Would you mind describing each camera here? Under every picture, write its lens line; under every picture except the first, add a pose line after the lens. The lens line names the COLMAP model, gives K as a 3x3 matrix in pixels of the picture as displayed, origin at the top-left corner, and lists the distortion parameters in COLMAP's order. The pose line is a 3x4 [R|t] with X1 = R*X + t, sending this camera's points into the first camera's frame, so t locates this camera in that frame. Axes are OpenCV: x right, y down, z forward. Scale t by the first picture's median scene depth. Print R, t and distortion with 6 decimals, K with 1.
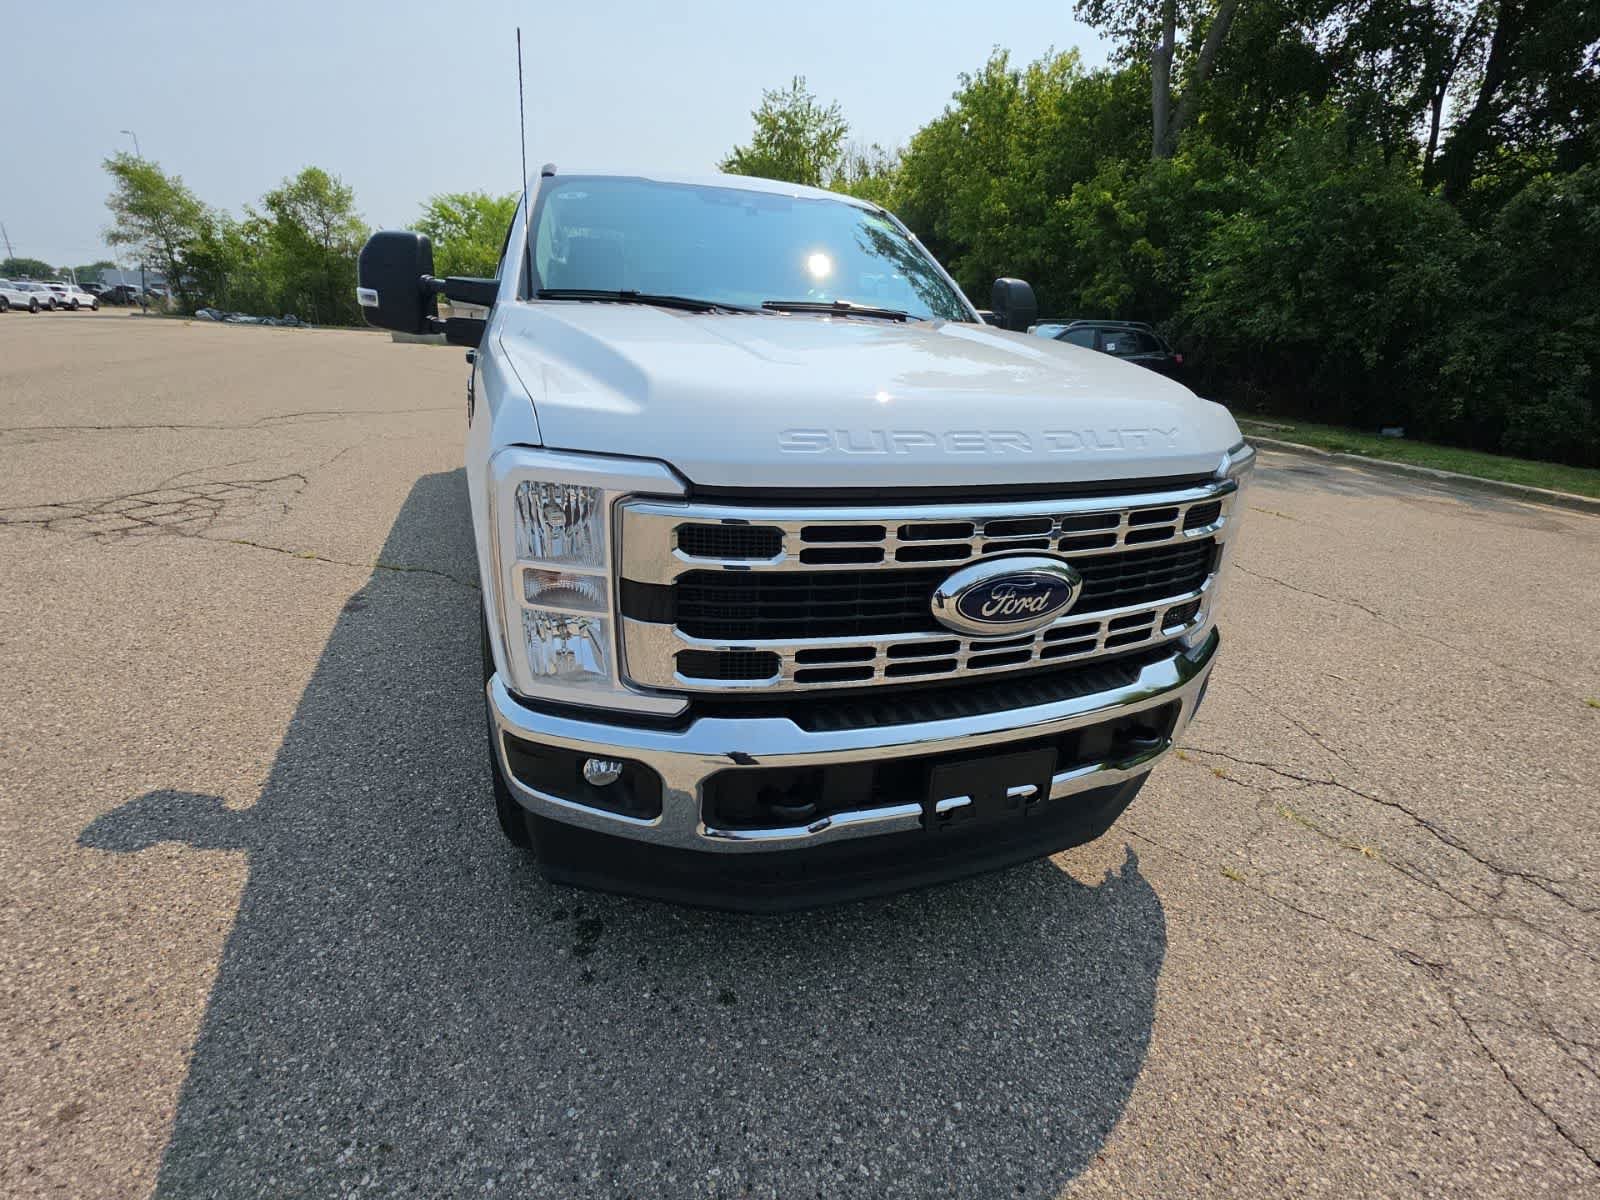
lens RADIAL K [[754.6, 0, 801.8], [0, 754.6, 596.1], [0, 0, 1]] dist [0.007879, -0.005591]
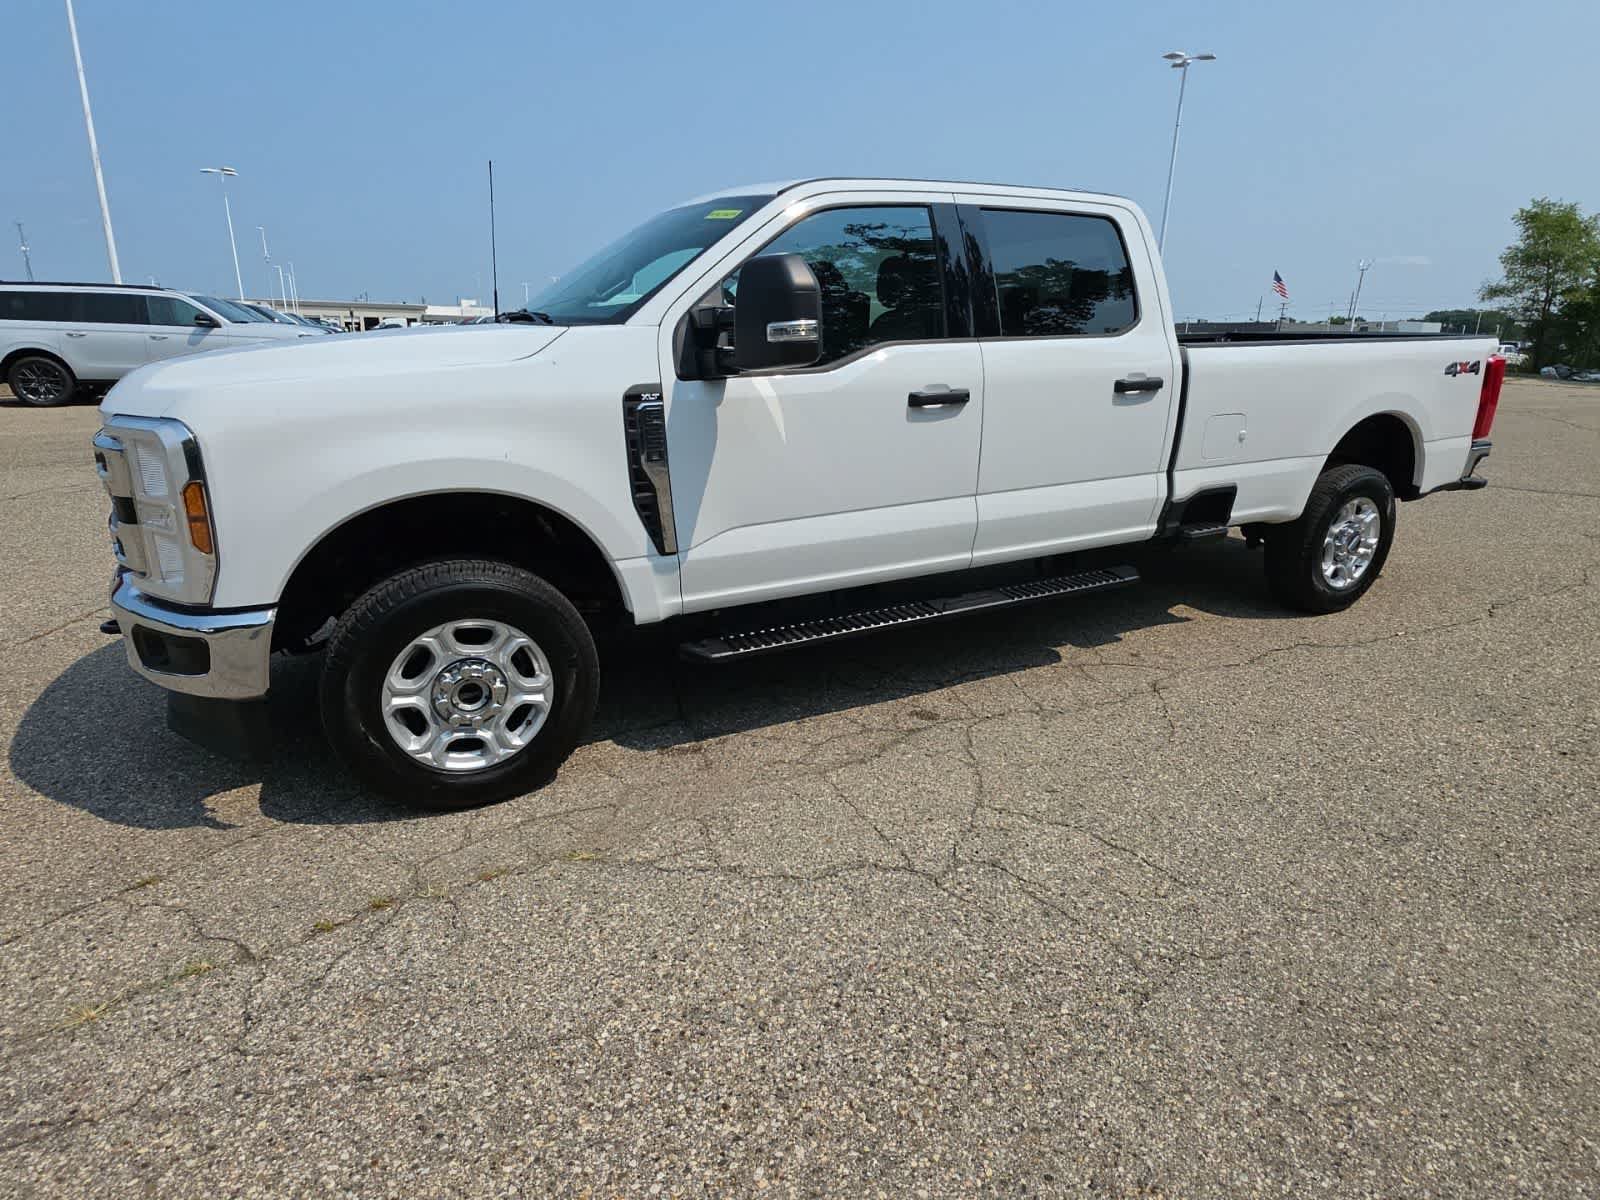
lens RADIAL K [[874.8, 0, 796.5], [0, 874.8, 601.2], [0, 0, 1]] dist [0.006379, -0.004507]
pose [[0.118153, 0.246543, -0.961902, 1.436403], [-0.347723, 0.917627, 0.192483, -0.387206], [0.930123, 0.311733, 0.194149, 1.264320]]
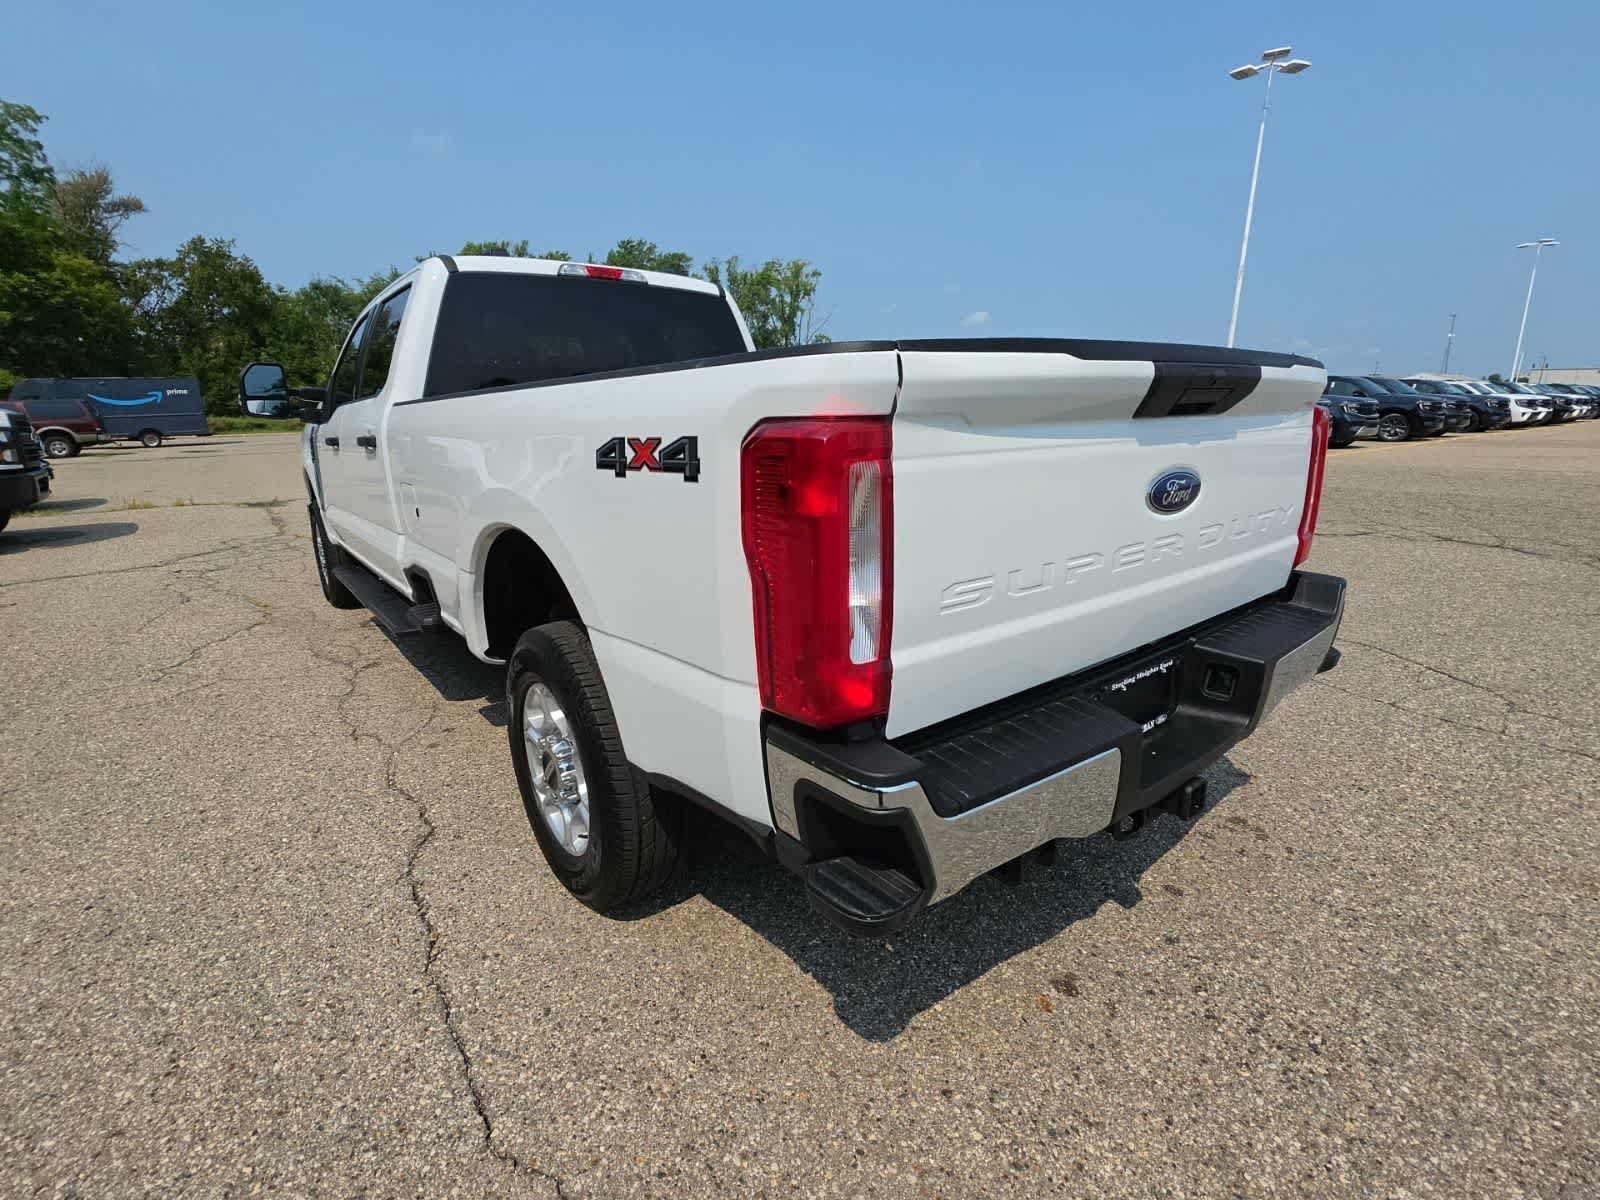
lens RADIAL K [[754.6, 0, 801.8], [0, 754.6, 596.1], [0, 0, 1]] dist [0.007879, -0.005591]
pose [[-0.952264, 0.038214, -0.302874, -0.267380], [-0.136772, 0.833580, 0.535198, -1.206505], [0.272921, 0.551075, -0.788562, 3.326565]]
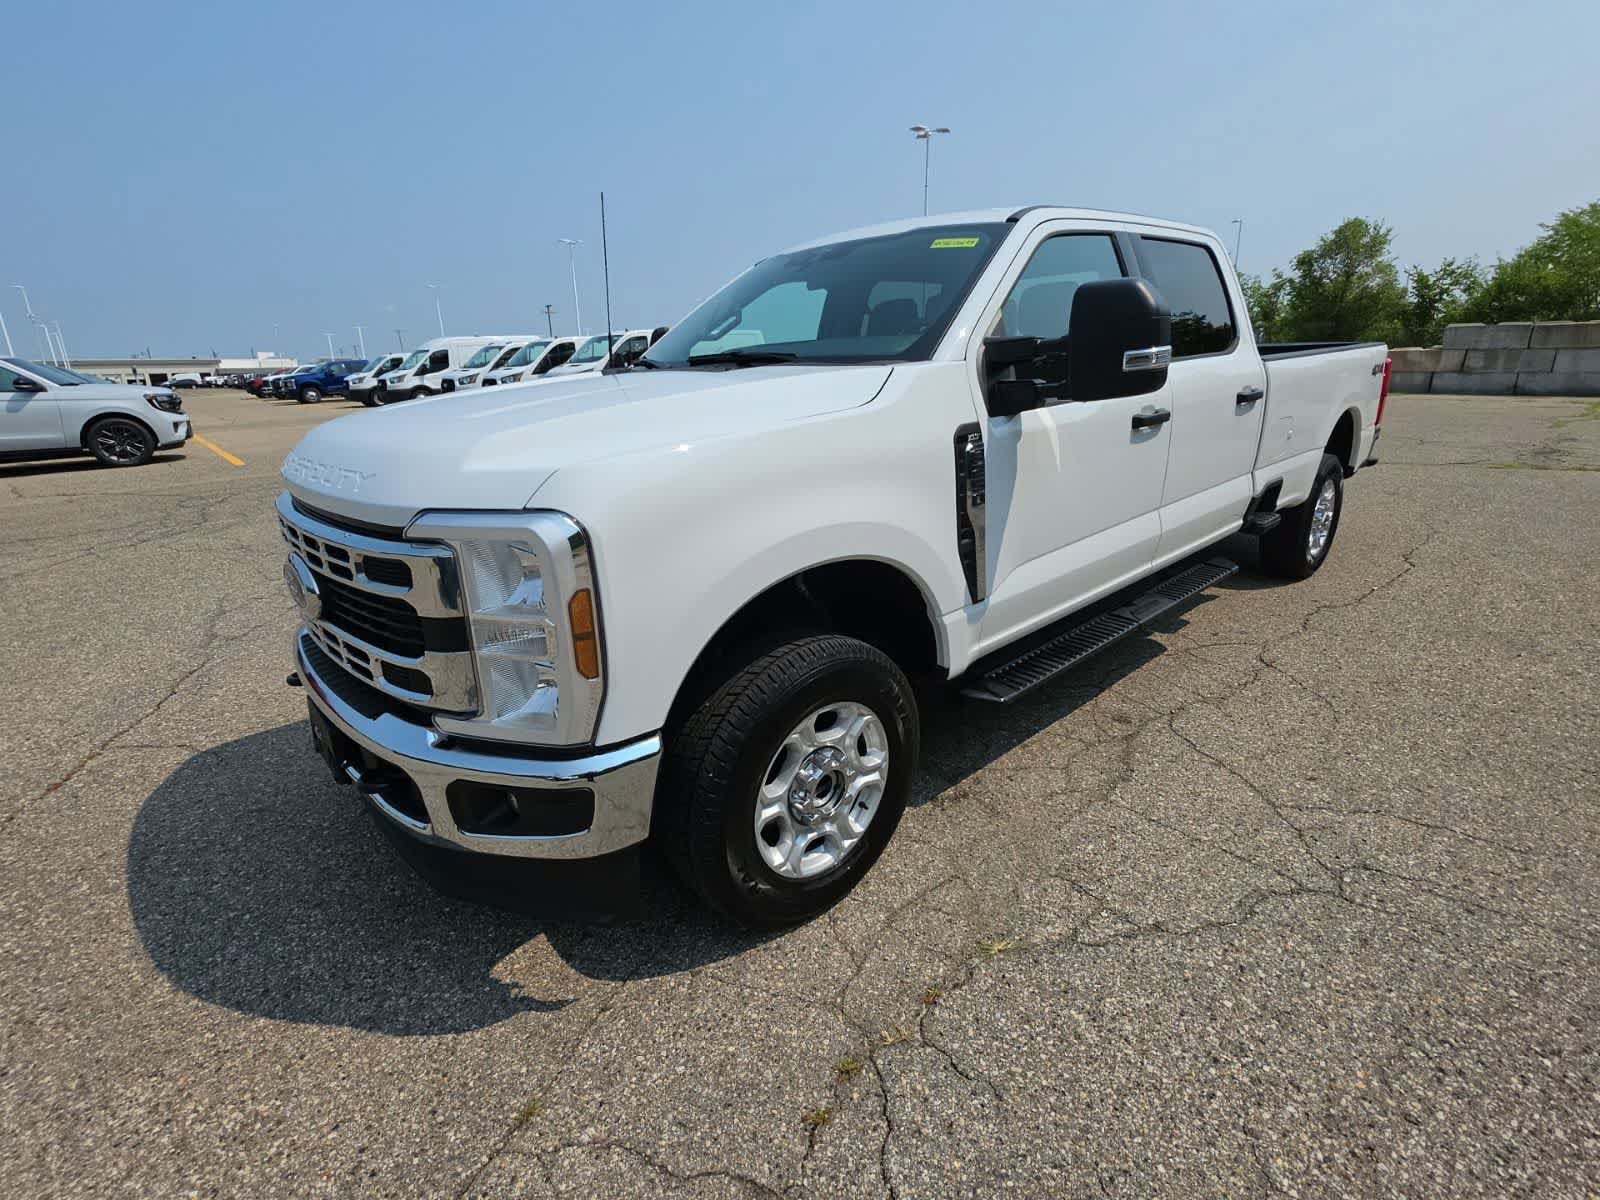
lens RADIAL K [[754.6, 0, 801.8], [0, 754.6, 596.1], [0, 0, 1]] dist [0.007879, -0.005591]
pose [[0.364345, 0.217835, -0.905428, 1.066804], [-0.274079, 0.954279, 0.119298, -0.224607], [0.890019, 0.204693, 0.407391, 0.742079]]
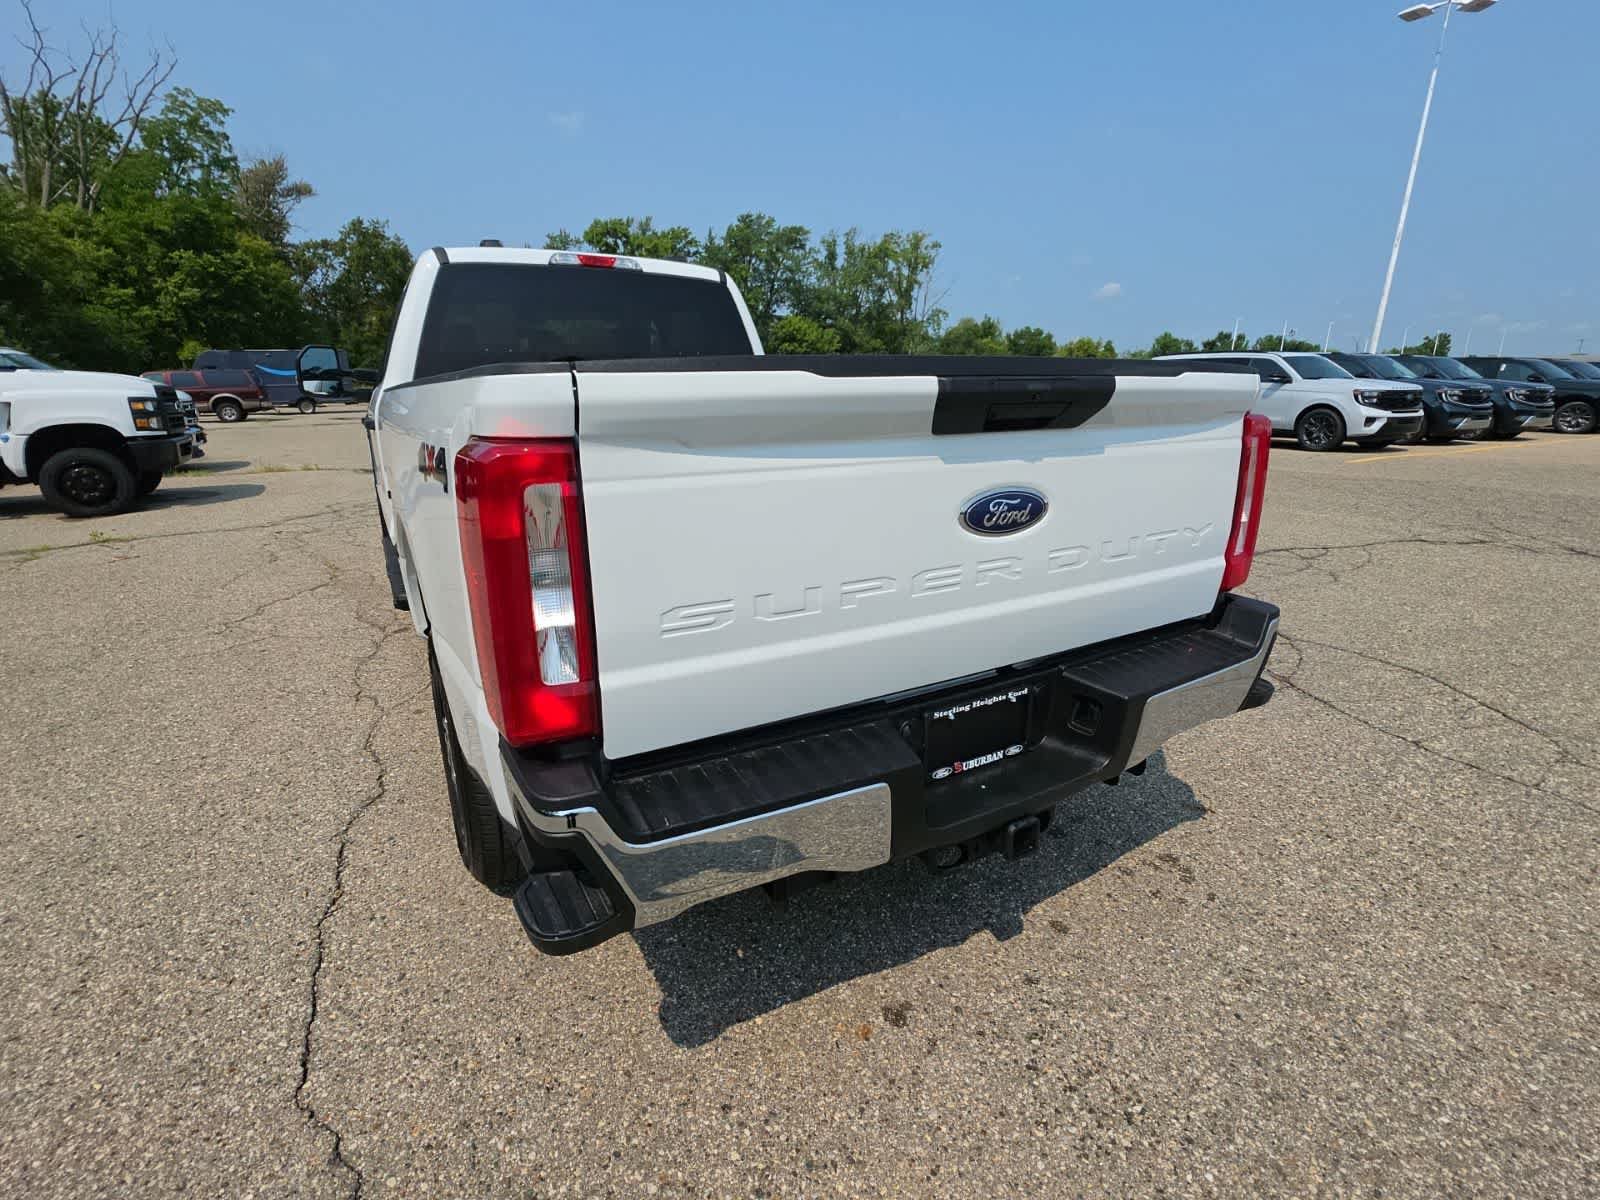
lens RADIAL K [[754.6, 0, 801.8], [0, 754.6, 596.1], [0, 0, 1]] dist [0.007879, -0.005591]
pose [[-0.985834, -0.002489, -0.167703, -0.506389], [-0.100164, 0.810741, 0.576773, -1.254327], [0.134528, 0.585400, -0.799505, 3.352287]]
